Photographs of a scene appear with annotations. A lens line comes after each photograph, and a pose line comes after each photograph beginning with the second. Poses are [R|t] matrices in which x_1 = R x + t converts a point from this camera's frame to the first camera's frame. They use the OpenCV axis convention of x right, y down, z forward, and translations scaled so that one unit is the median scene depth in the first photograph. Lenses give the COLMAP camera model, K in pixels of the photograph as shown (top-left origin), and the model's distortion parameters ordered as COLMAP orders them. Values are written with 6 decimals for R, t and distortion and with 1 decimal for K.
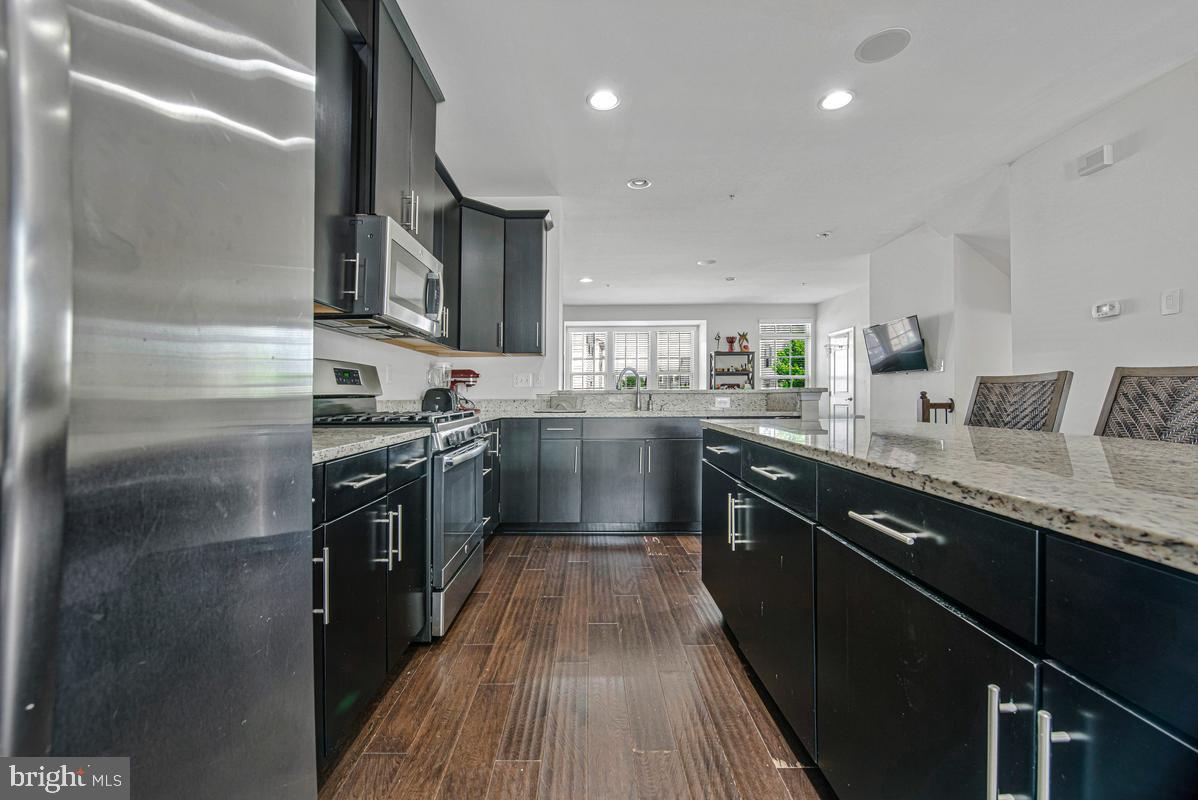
lens RADIAL K [[493.6, 0, 595.8], [0, 493.6, 398.3], [0, 0, 1]] dist [-0.008748, -0.001054]
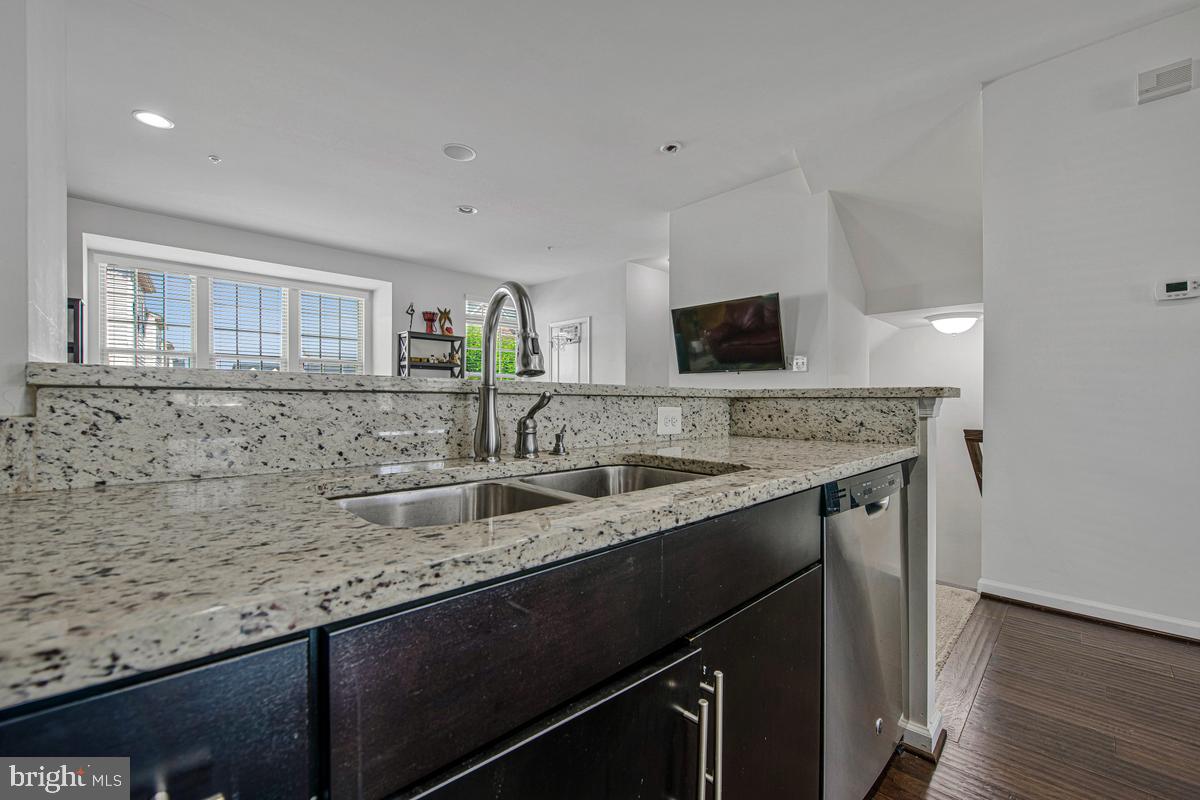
lens RADIAL K [[494.4, 0, 582.4], [0, 494.4, 400.6], [0, 0, 1]] dist [-0.008748, -0.001054]
pose [[0.735228, 0.008512, 0.677766, -0.030310], [-0.008200, 0.999960, -0.003663, -0.002684], [-0.677770, -0.002864, 0.735268, 0.364856]]
